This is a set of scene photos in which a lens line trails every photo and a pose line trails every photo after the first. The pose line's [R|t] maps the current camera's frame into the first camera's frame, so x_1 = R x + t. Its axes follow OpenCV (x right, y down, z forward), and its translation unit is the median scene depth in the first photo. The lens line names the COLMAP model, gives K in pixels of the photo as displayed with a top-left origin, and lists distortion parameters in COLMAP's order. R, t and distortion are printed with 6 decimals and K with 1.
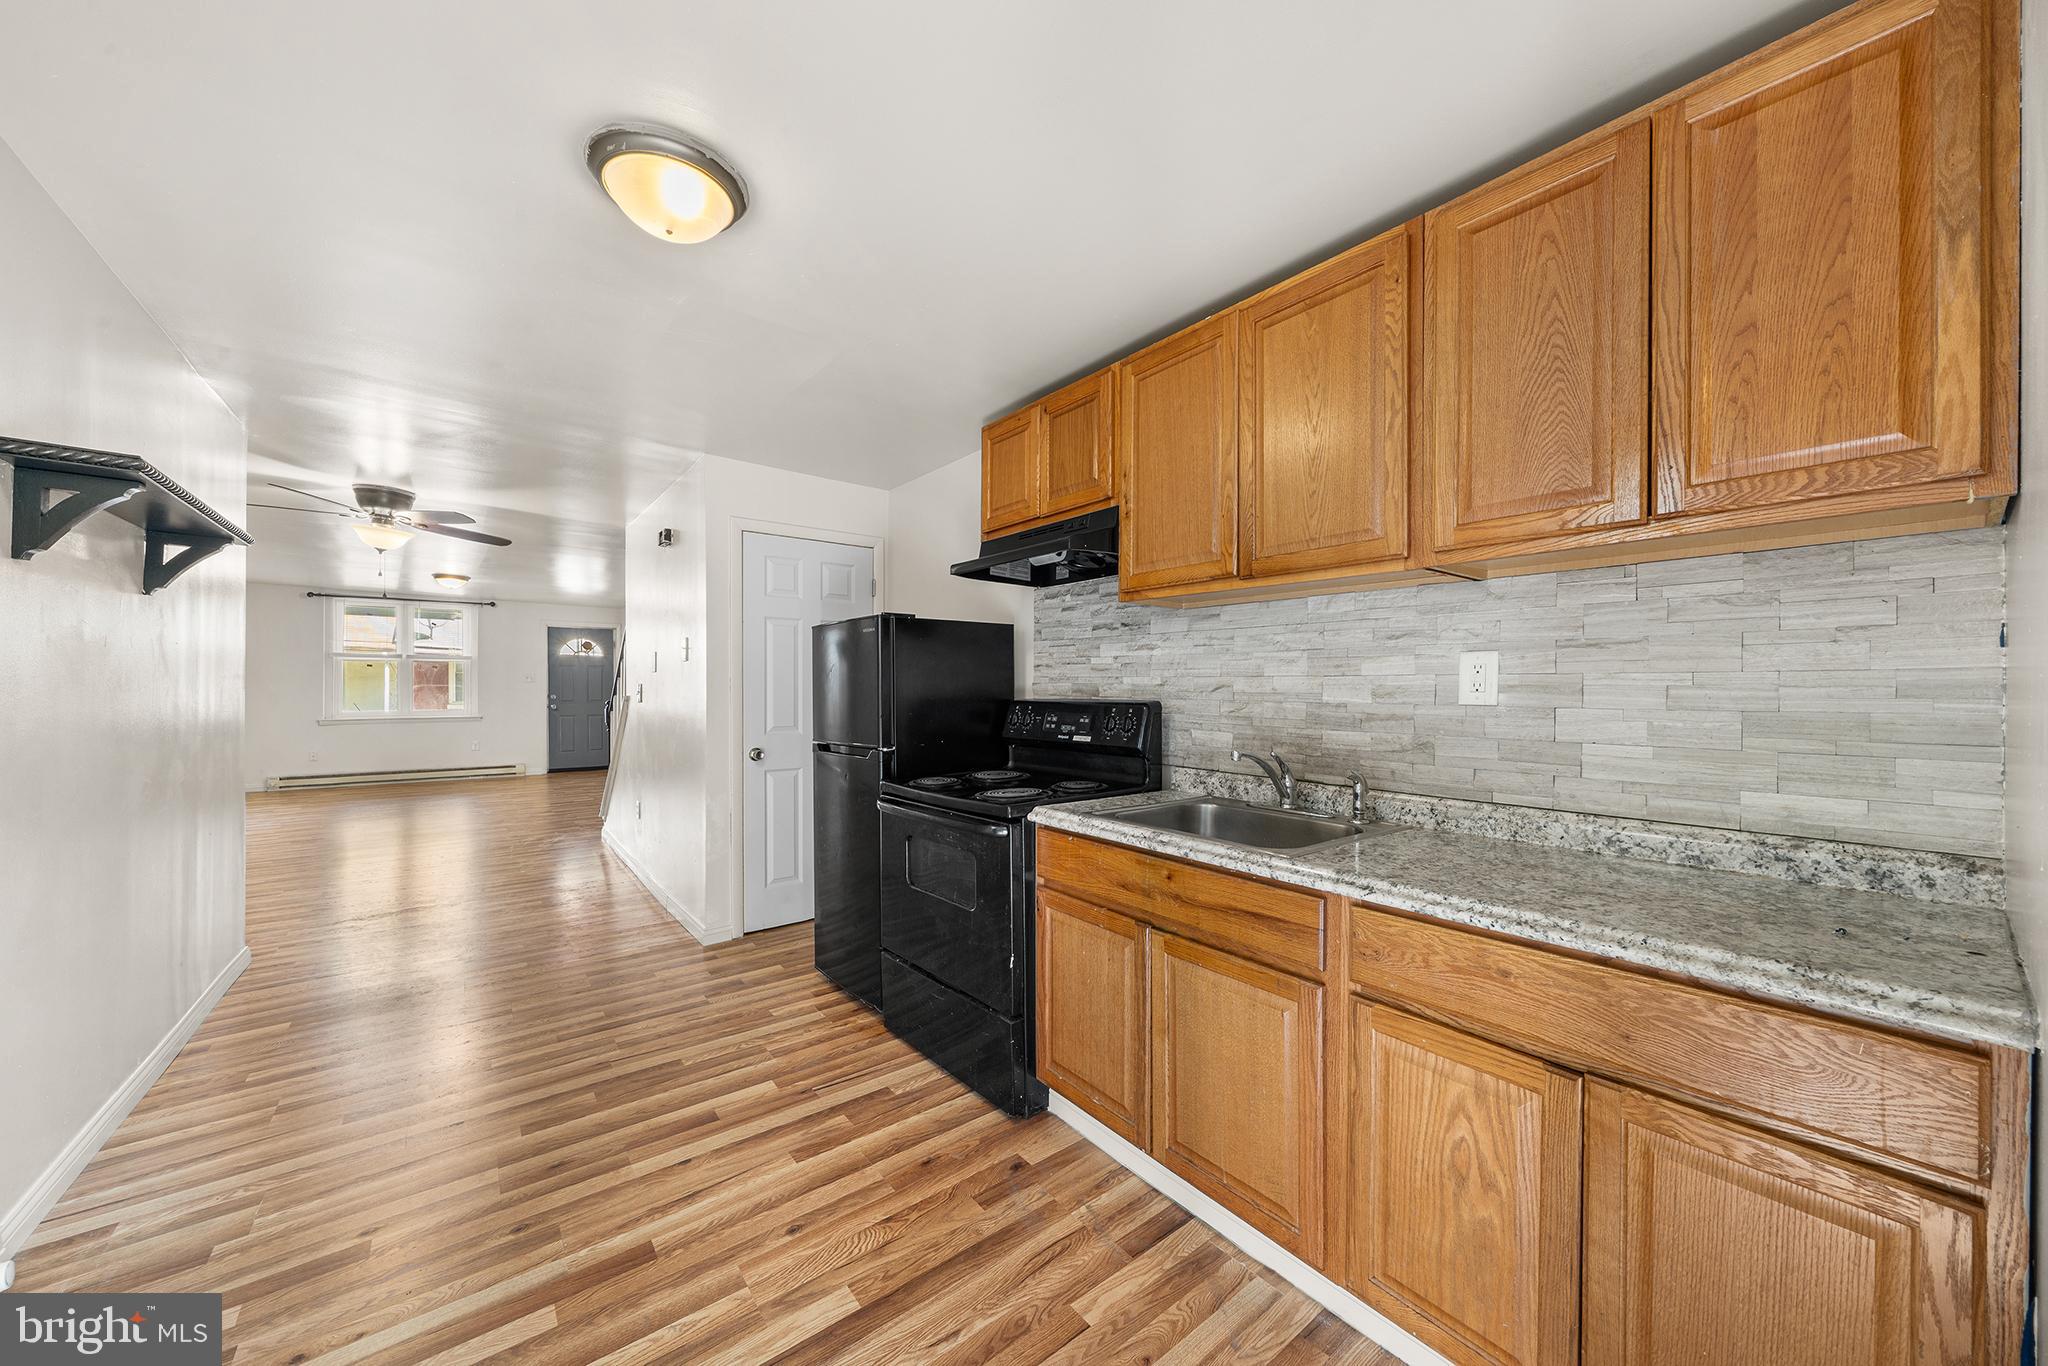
lens RADIAL K [[725.3, 0, 1024.0], [0, 725.3, 683.0], [0, 0, 1]] dist [-0.000209, 0.000005]
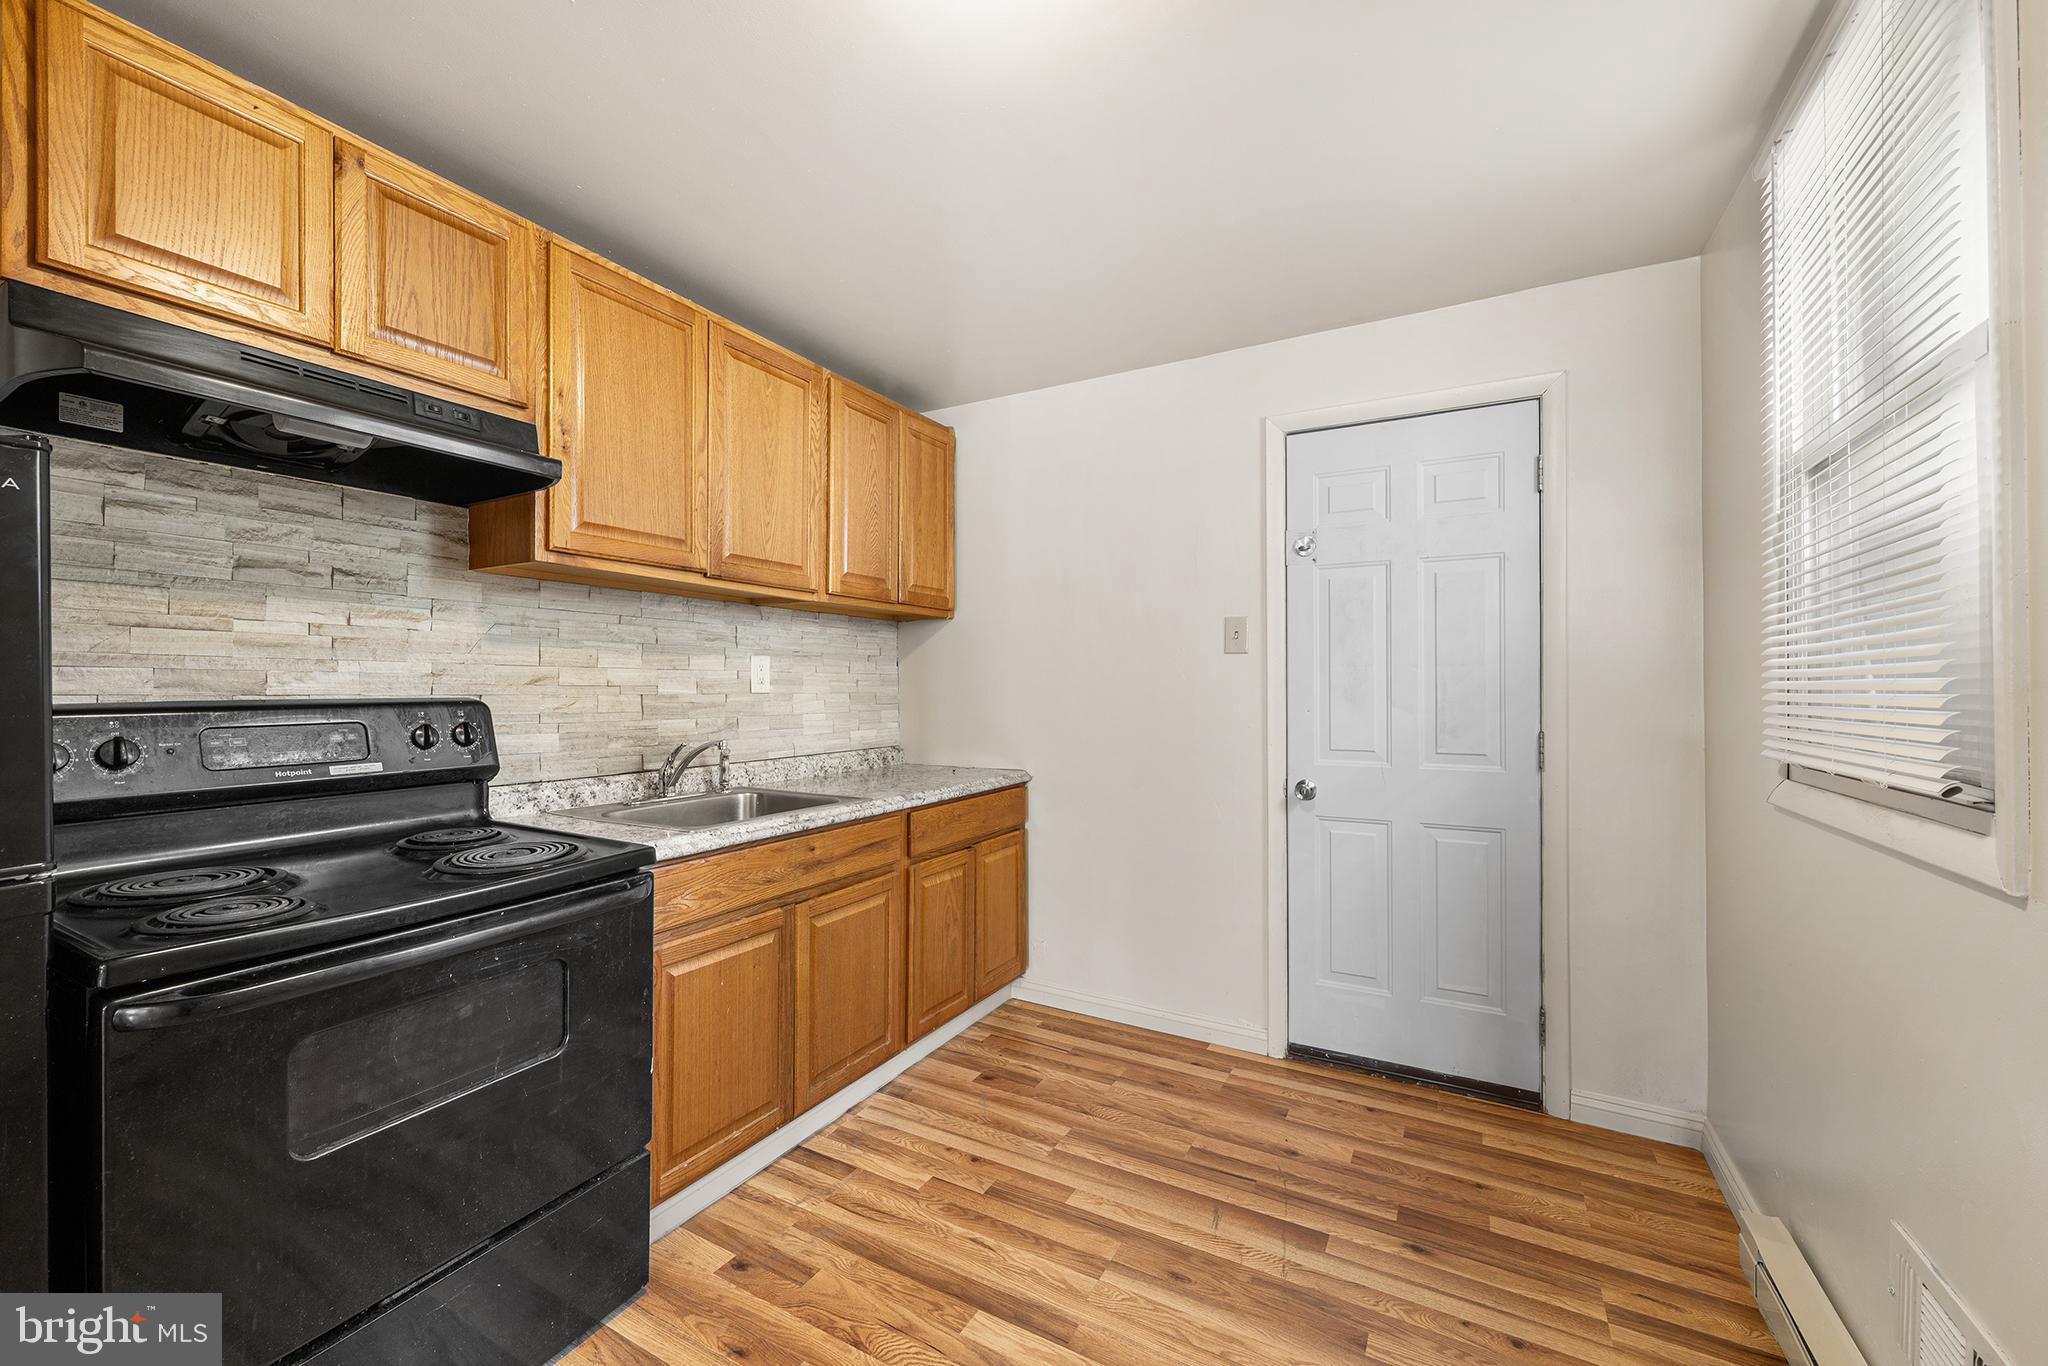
lens RADIAL K [[806.3, 0, 1024.0], [0, 806.3, 683.0], [0, 0, 1]] dist [-0.000273, -0.000047]
pose [[-0.387247, 0.000654, 0.921976, -1.077766], [-0.006699, 0.999971, -0.003522, 0.013241], [-0.921952, -0.007540, -0.387232, 1.178806]]
